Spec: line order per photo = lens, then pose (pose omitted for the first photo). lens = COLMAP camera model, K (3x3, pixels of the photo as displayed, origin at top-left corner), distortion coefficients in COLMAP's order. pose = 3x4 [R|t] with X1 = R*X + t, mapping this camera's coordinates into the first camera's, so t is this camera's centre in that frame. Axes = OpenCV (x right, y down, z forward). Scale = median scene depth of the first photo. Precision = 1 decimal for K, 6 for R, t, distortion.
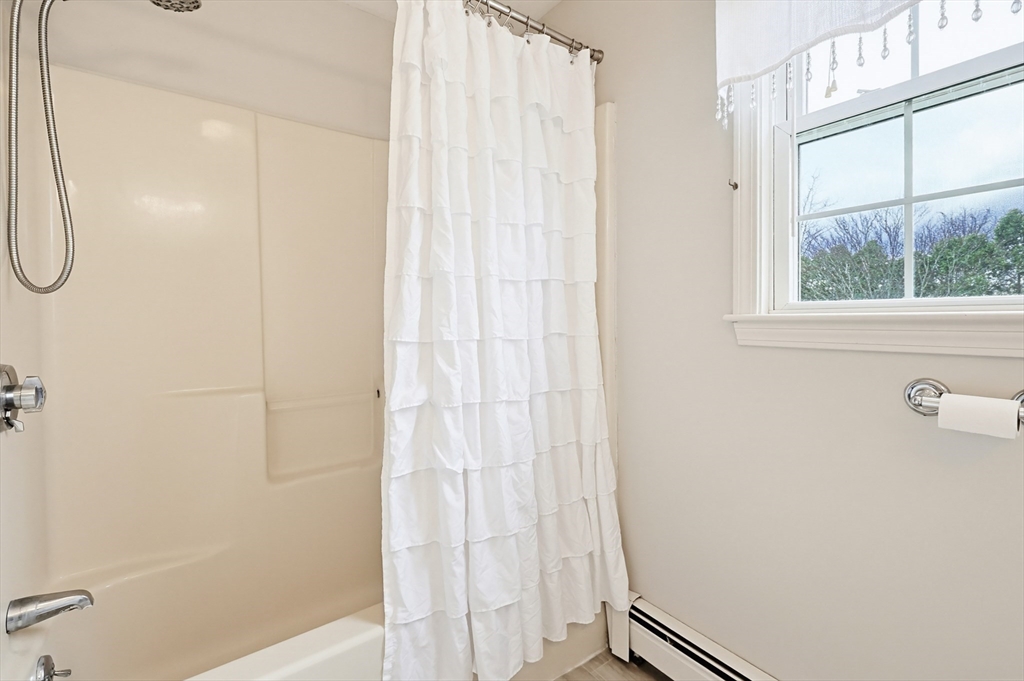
lens RADIAL K [[446.6, 0, 523.6], [0, 446.6, 332.0], [0, 0, 1]] dist [-0.000073, -0.000259]
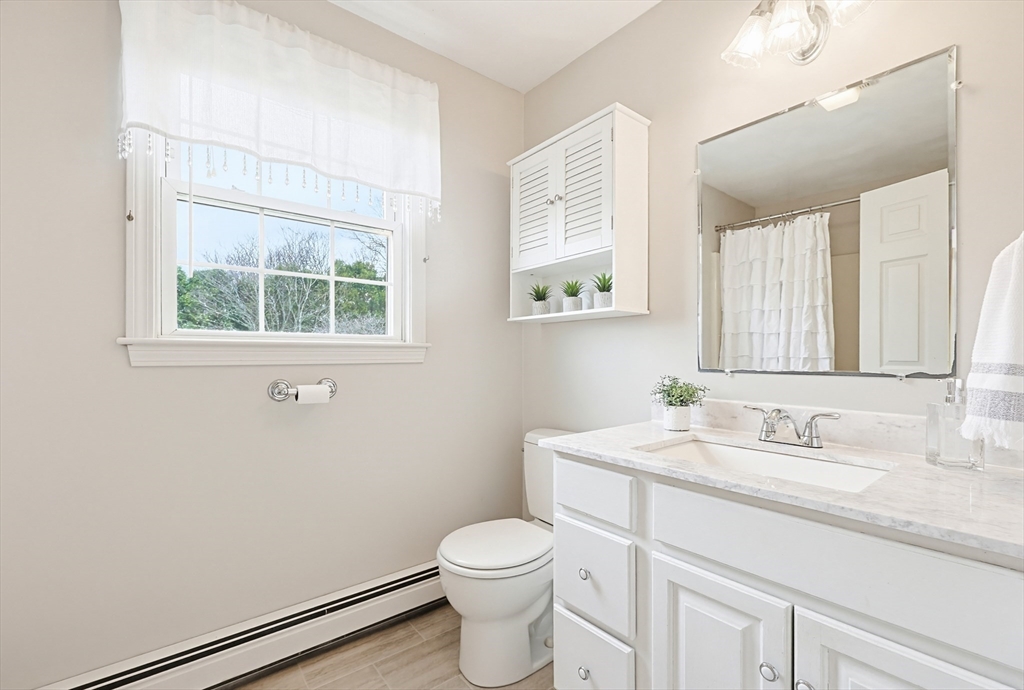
lens RADIAL K [[442.9, 0, 512.0], [0, 442.9, 345.0], [0, 0, 1]] dist [-0.001662, -0.000145]
pose [[-0.019318, 0.012248, 0.999738, -0.619582], [0.019515, 0.999739, -0.011871, 0.007760], [-0.999623, 0.019281, -0.019552, 0.120147]]
